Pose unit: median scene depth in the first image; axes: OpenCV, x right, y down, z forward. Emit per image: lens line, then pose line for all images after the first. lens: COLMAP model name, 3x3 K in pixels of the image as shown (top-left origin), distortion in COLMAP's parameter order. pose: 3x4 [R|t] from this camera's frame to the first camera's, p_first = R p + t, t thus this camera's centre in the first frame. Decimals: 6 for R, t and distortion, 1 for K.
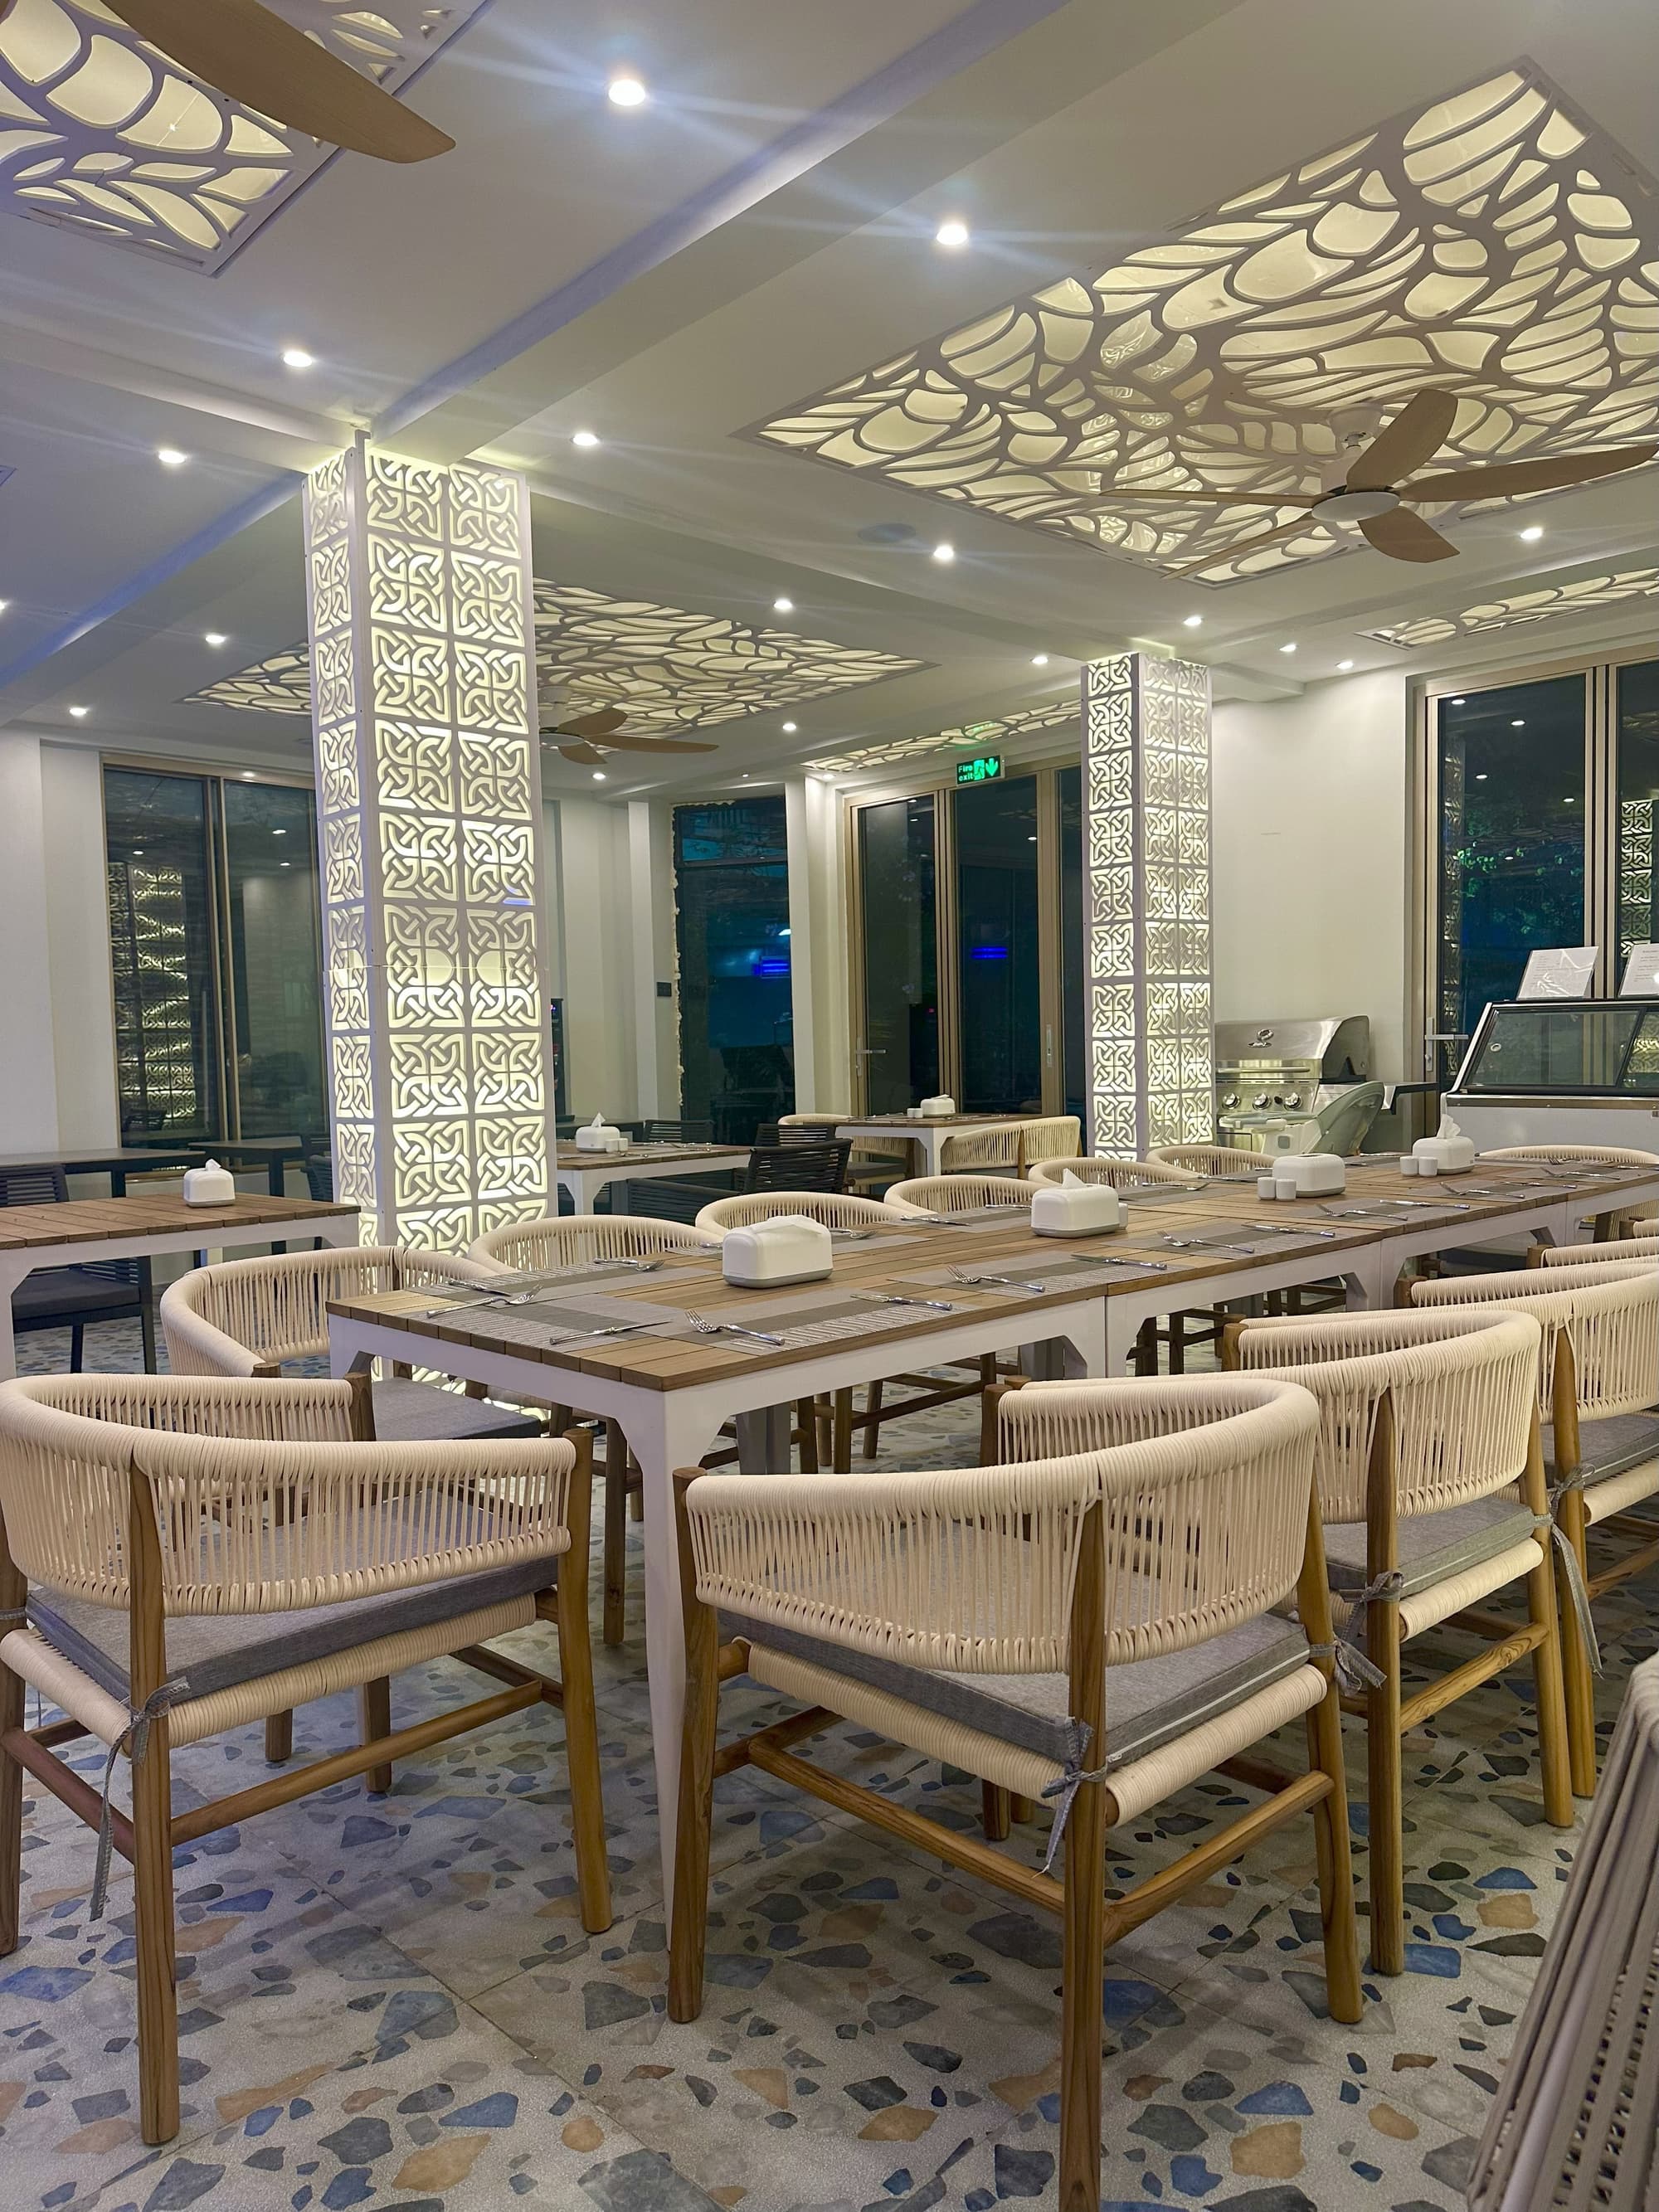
lens RADIAL K [[1562.1, 0, 830.9], [0, 1562.1, 1114.8], [0, 0, 1]] dist [0.033356, -0.033903]
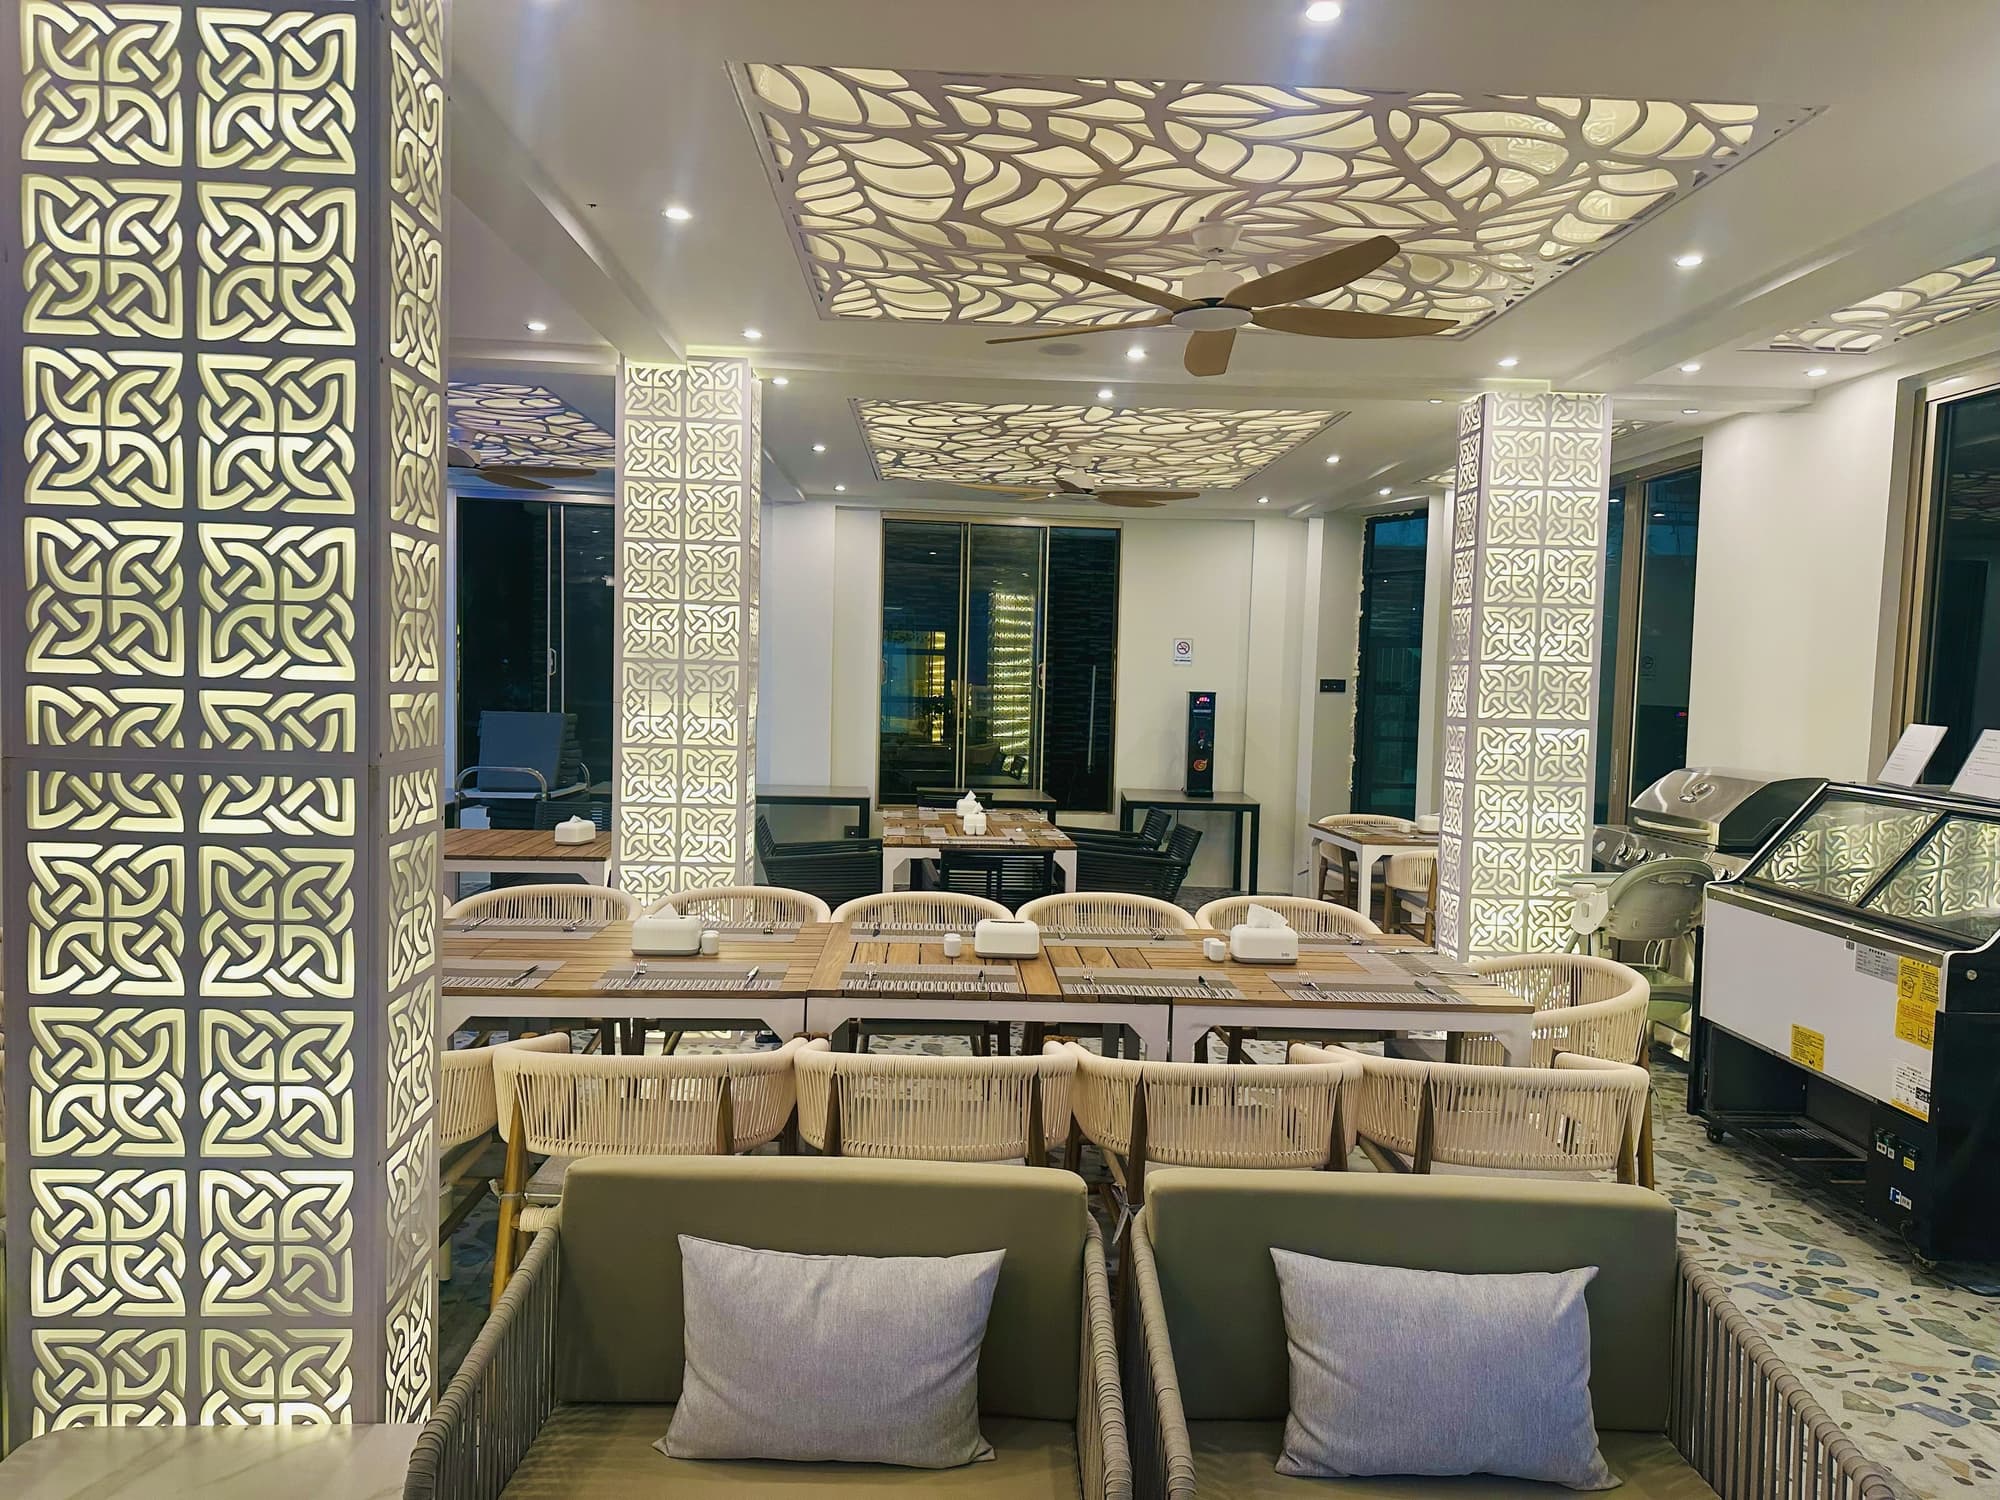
lens RADIAL K [[1412.3, 0, 1018.2], [0, 1412.3, 754.6], [0, 0, 1]] dist [0.033356, -0.033903]
pose [[0.752130, 0.084195, -0.653614, 0.884215], [-0.075702, 0.996278, 0.041222, -0.126655], [0.654652, 0.018476, 0.755705, 0.207164]]
